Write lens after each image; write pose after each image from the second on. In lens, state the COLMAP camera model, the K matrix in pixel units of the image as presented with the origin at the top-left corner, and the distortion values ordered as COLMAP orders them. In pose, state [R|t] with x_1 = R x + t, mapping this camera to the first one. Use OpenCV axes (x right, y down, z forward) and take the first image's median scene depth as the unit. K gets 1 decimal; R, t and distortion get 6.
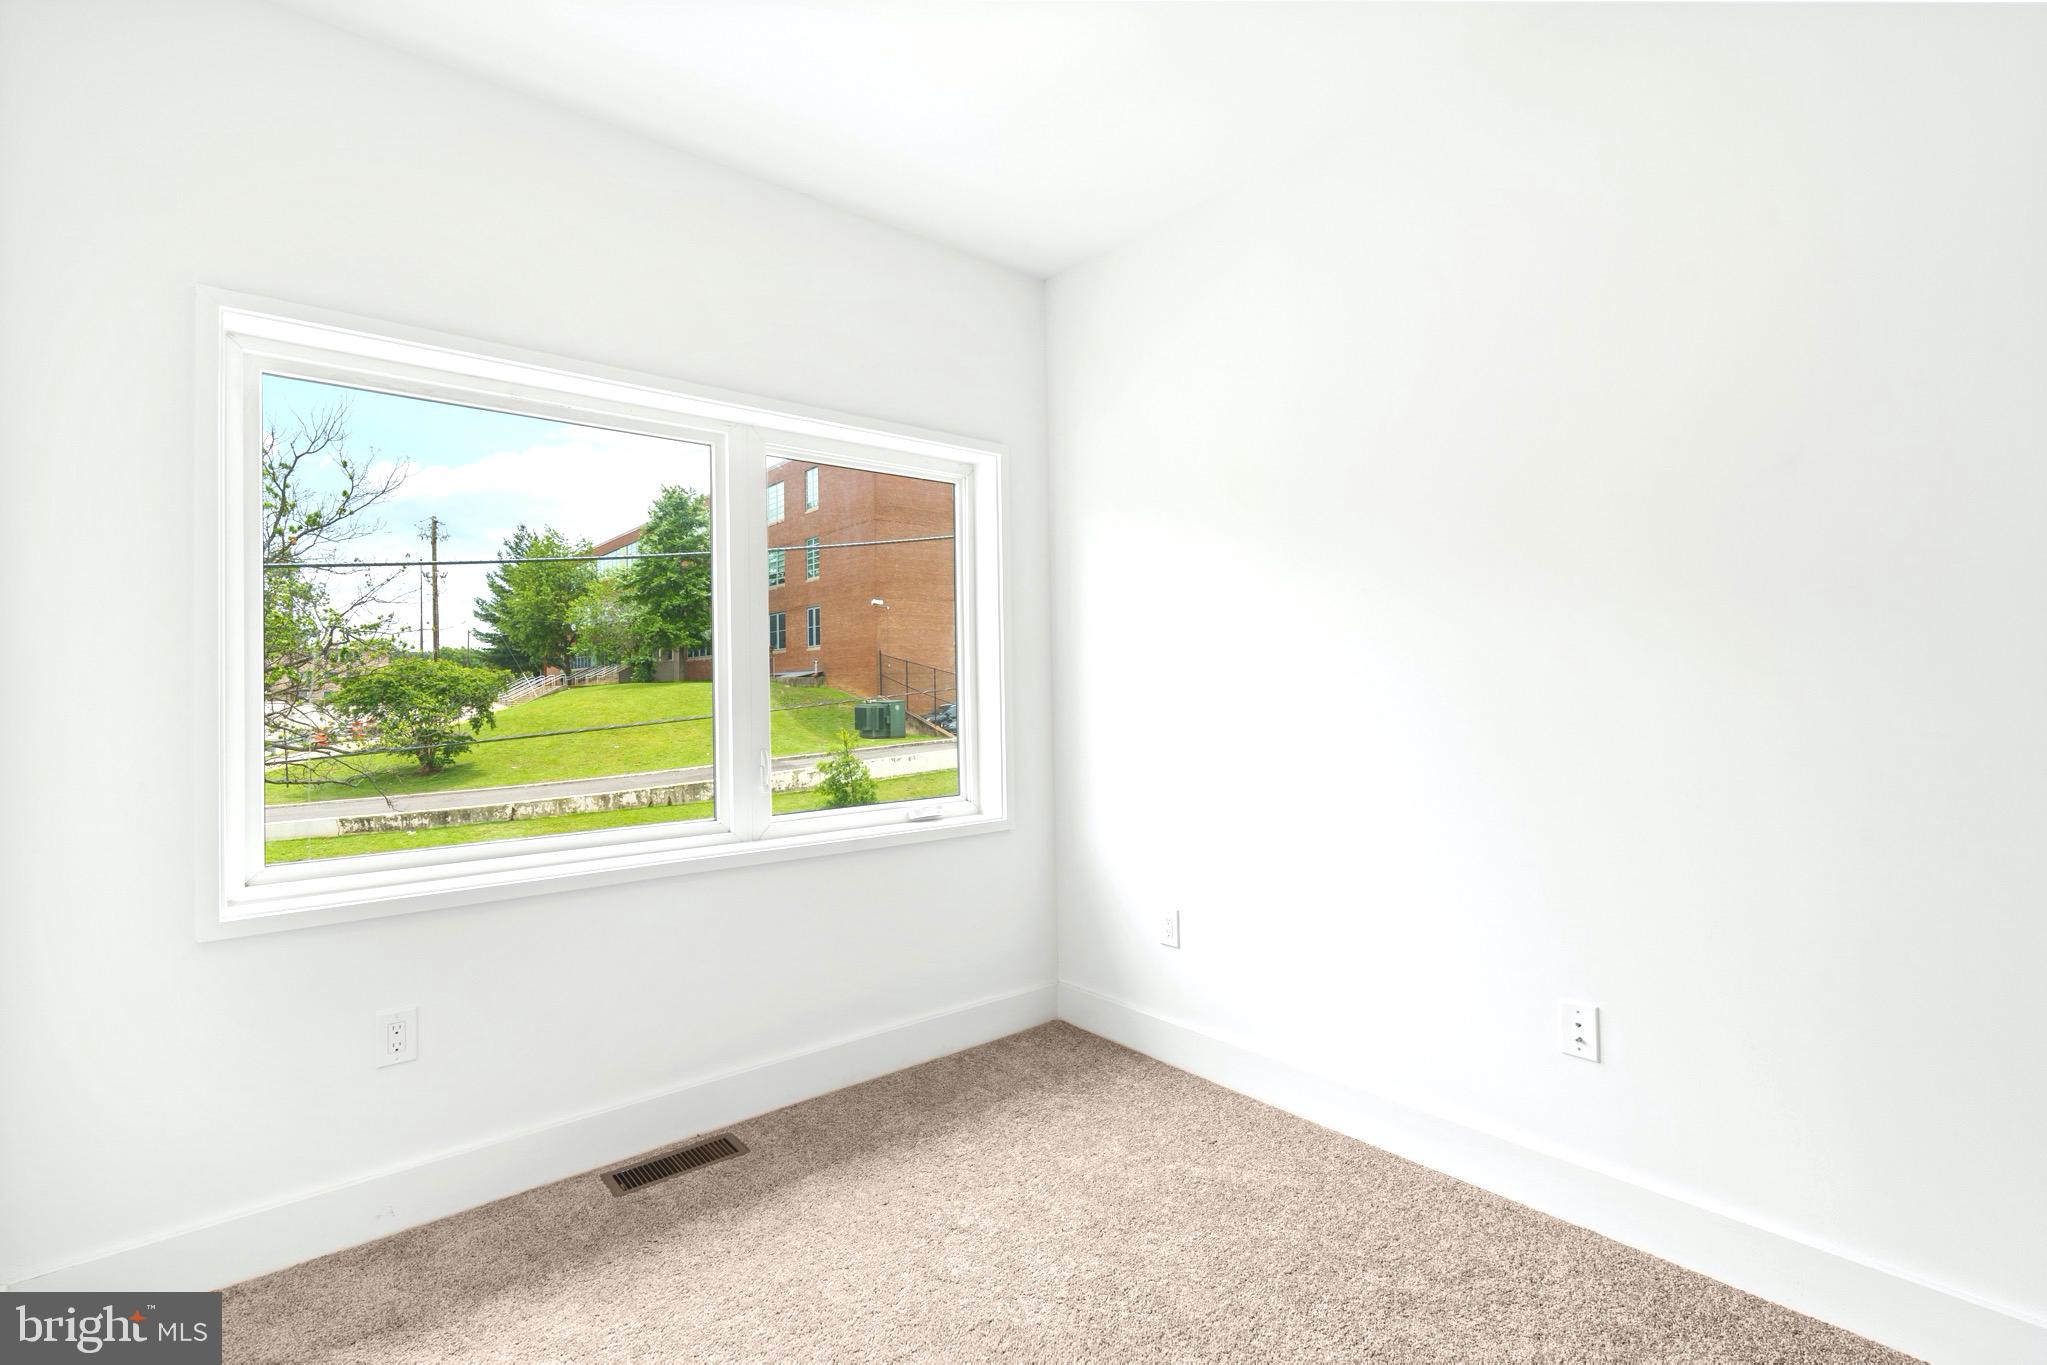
lens RADIAL K [[936.6, 0, 1031.4], [0, 936.6, 689.1], [0, 0, 1]] dist [-0.003612, -0.000426]
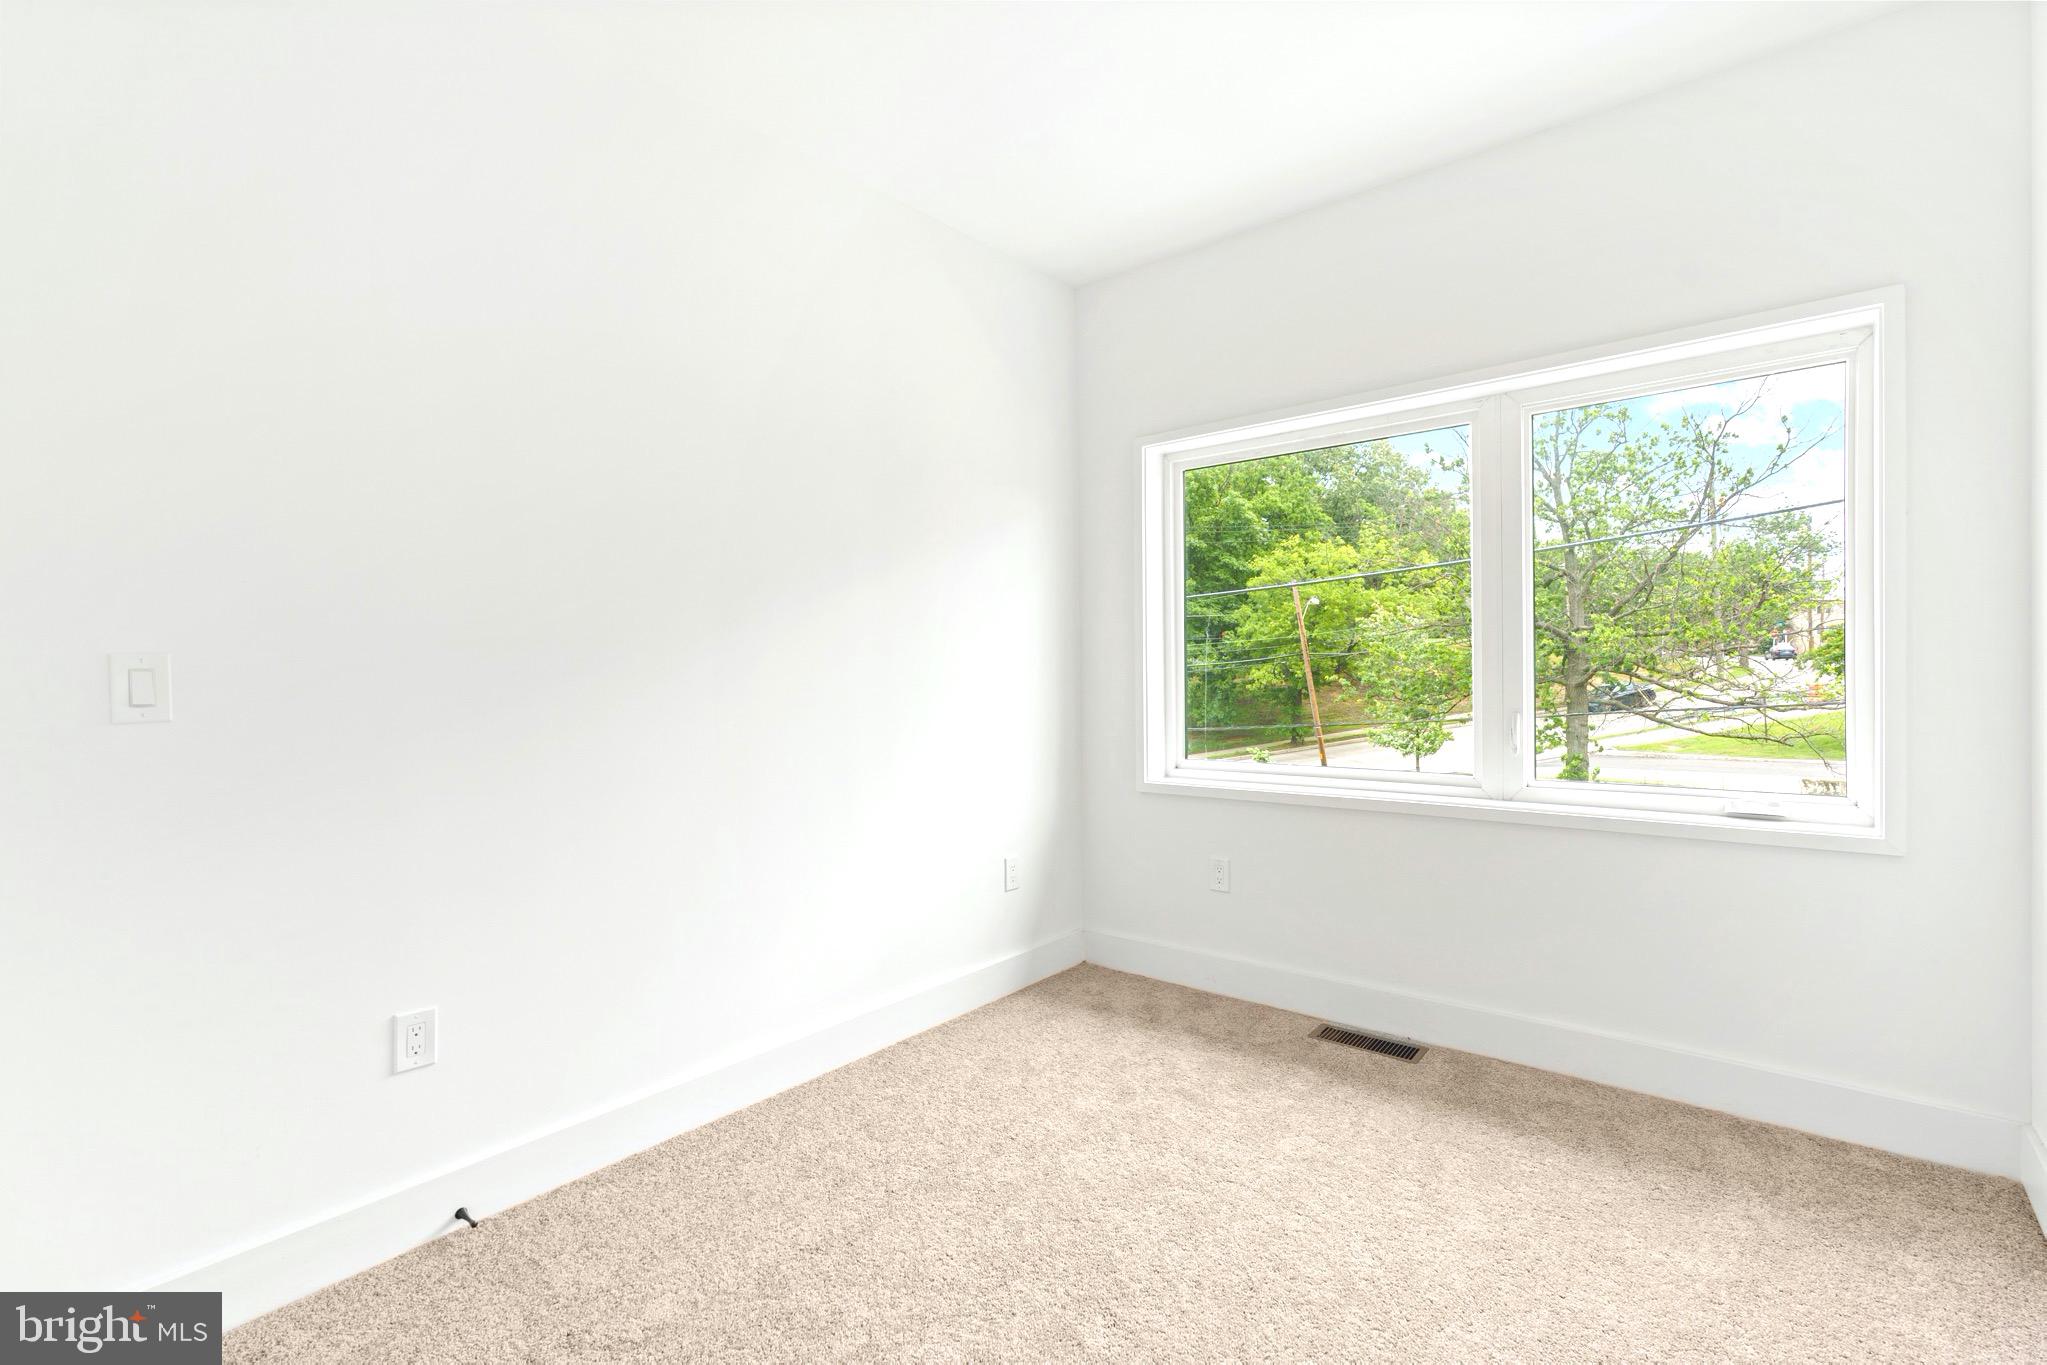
lens RADIAL K [[936.6, 0, 1031.4], [0, 936.6, 689.1], [0, 0, 1]] dist [-0.003612, -0.000426]
pose [[0.174318, 0.036371, -0.984017, 0.643752], [0.009776, 0.999204, 0.038664, -0.004656], [0.984641, -0.016359, 0.173824, 0.321568]]
